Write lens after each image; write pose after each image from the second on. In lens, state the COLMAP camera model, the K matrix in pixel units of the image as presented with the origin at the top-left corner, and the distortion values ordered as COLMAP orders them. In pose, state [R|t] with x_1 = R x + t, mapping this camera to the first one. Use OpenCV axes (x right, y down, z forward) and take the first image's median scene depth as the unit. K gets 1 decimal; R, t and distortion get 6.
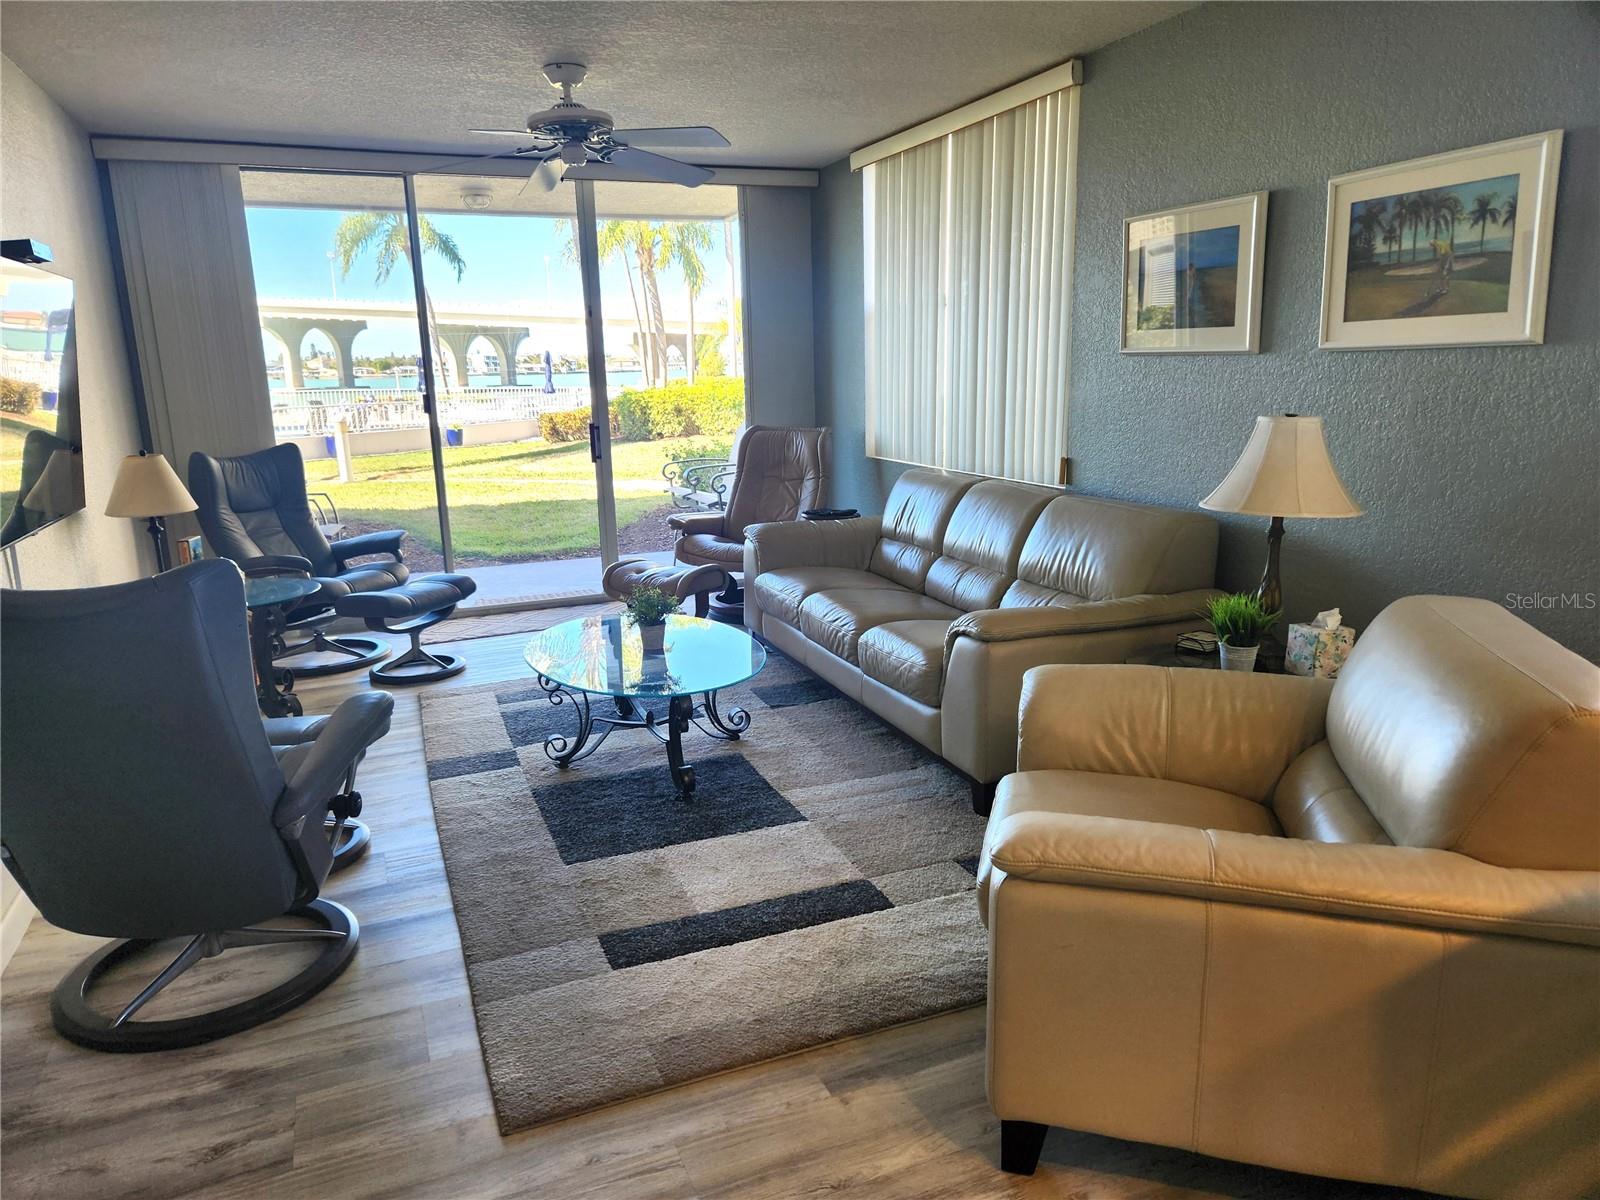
lens RADIAL K [[1089.5, 0, 790.8], [0, 1089.5, 601.7], [0, 0, 1]] dist [0.041255, -0.001785]
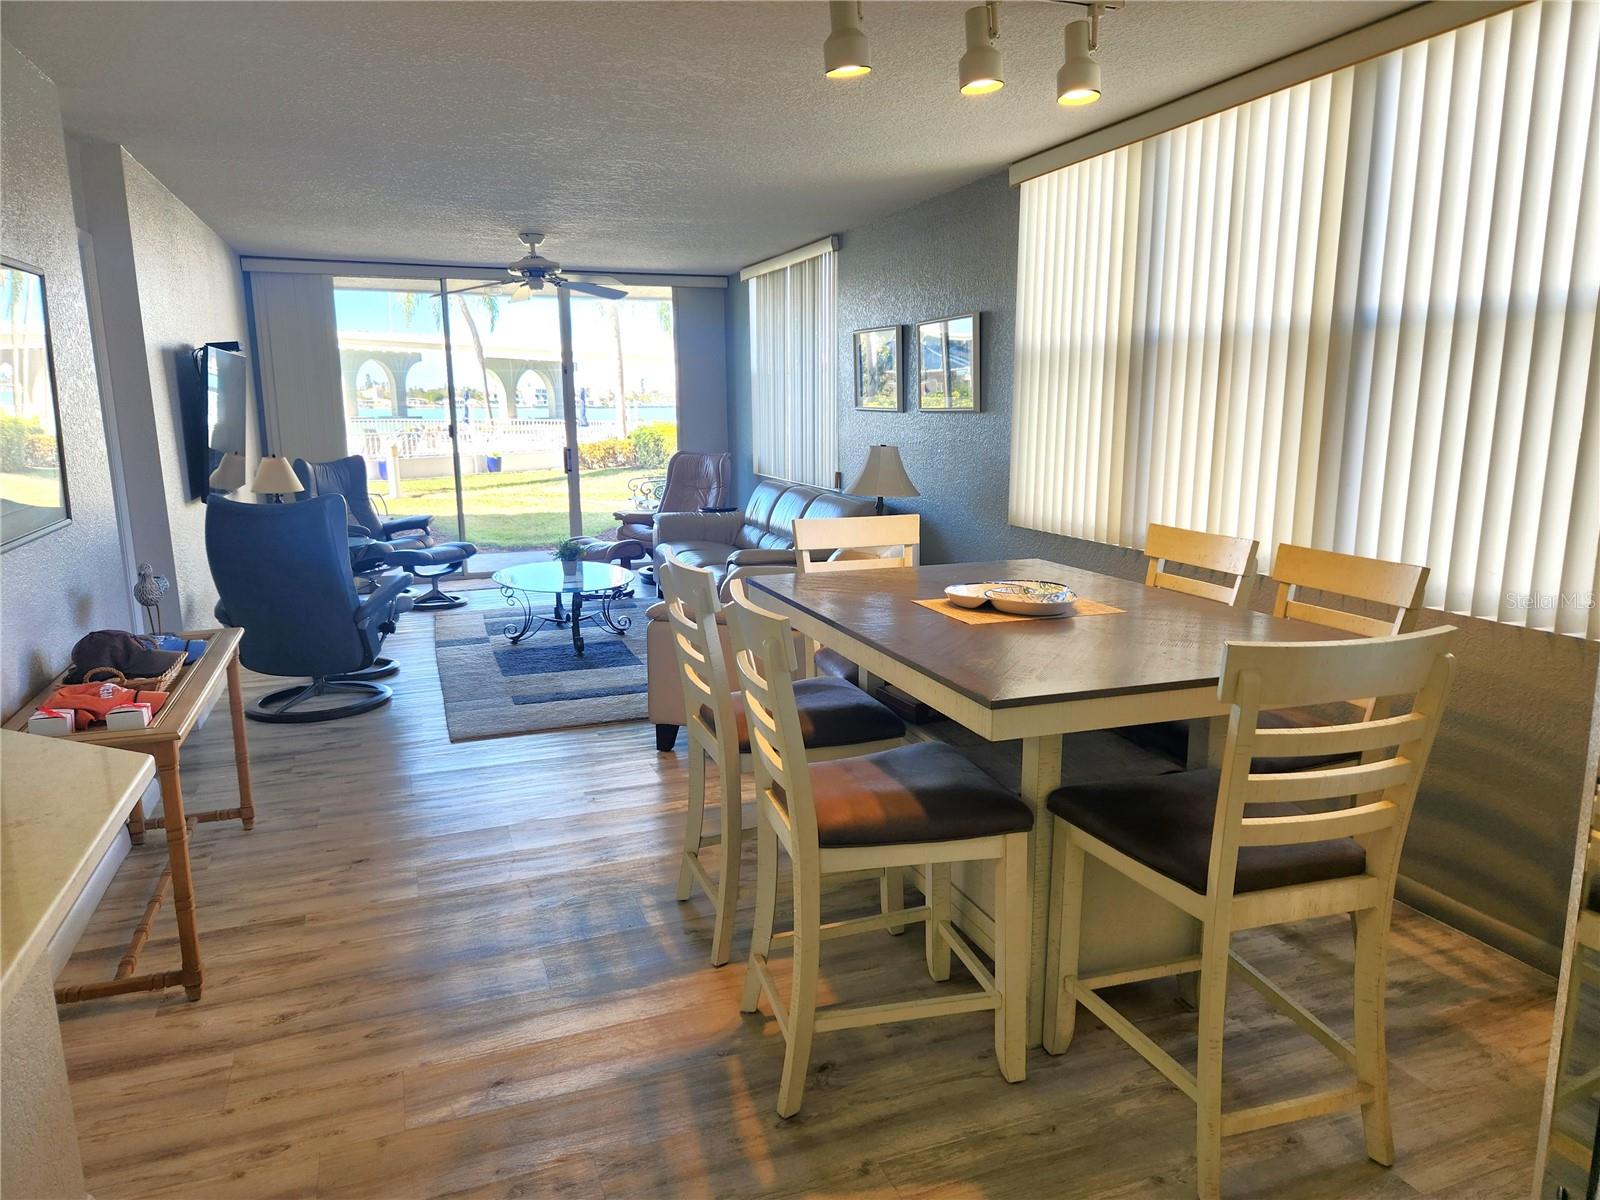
lens RADIAL K [[1089.5, 0, 807.9], [0, 1089.5, 599.1], [0, 0, 1]] dist [0.041255, -0.001785]
pose [[0.999434, 0.025323, -0.022159, 0.207786], [-0.026111, 0.999009, -0.036048, 0.097080], [0.021224, 0.036606, 0.999104, -0.505720]]
